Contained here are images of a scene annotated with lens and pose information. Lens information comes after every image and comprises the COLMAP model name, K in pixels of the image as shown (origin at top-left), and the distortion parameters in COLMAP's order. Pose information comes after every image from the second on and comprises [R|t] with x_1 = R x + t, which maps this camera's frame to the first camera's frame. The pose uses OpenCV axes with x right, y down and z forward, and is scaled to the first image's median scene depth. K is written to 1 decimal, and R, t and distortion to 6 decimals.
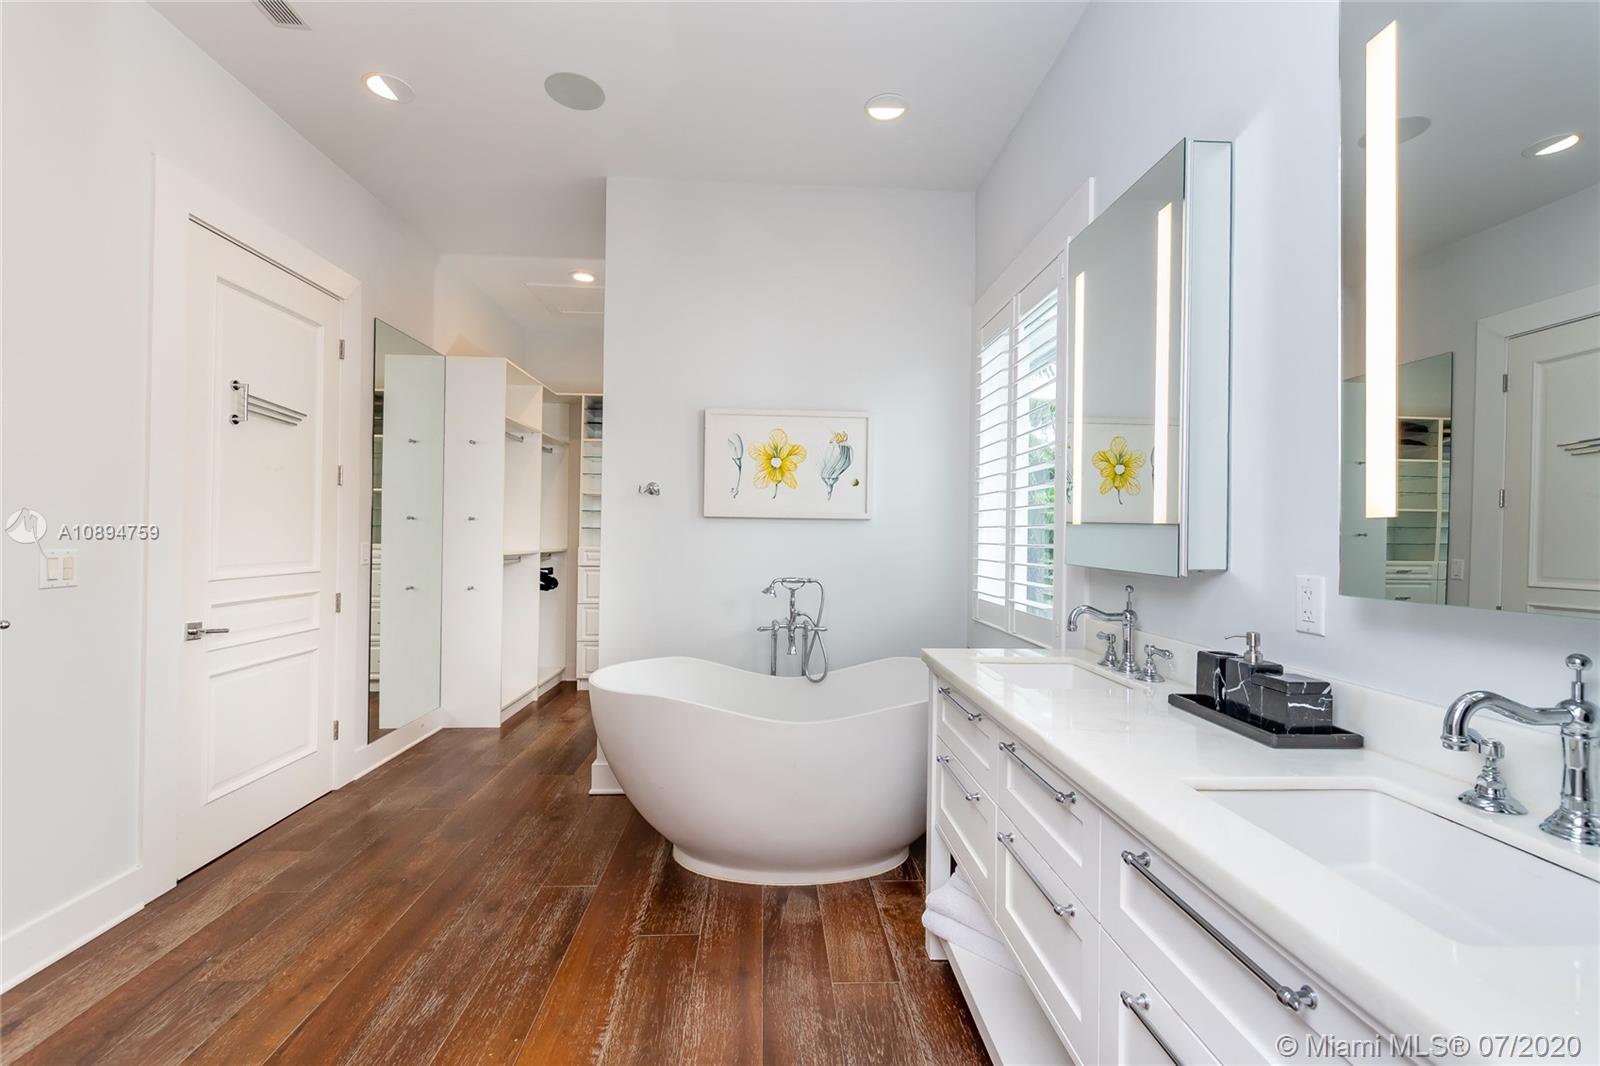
lens RADIAL K [[671.6, 0, 804.9], [0, 671.6, 537.1], [0, 0, 1]] dist [0.000494, -0.000044]
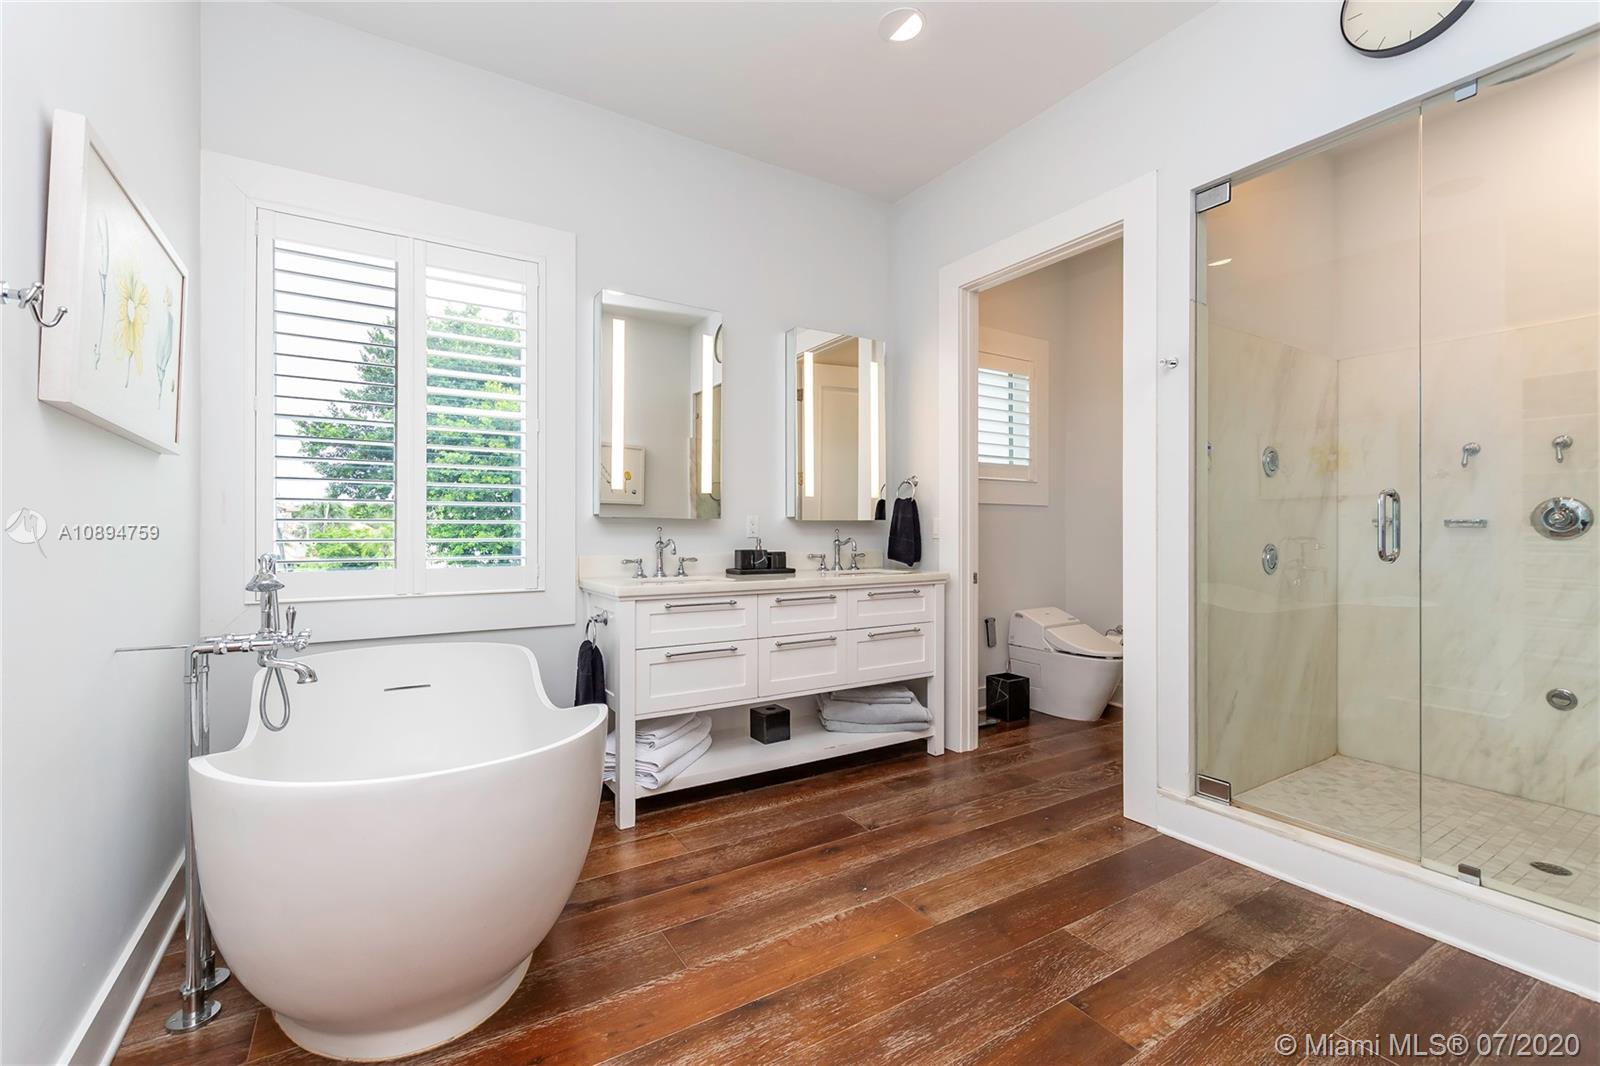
lens RADIAL K [[684.5, 0, 802.3], [0, 684.5, 529.4], [0, 0, 1]] dist [0.000866, -0.000247]
pose [[-0.477943, -0.009341, 0.878341, -1.223360], [-0.004427, 0.999956, 0.008226, 0.064377], [-0.878380, 0.000043, -0.477964, 1.501292]]
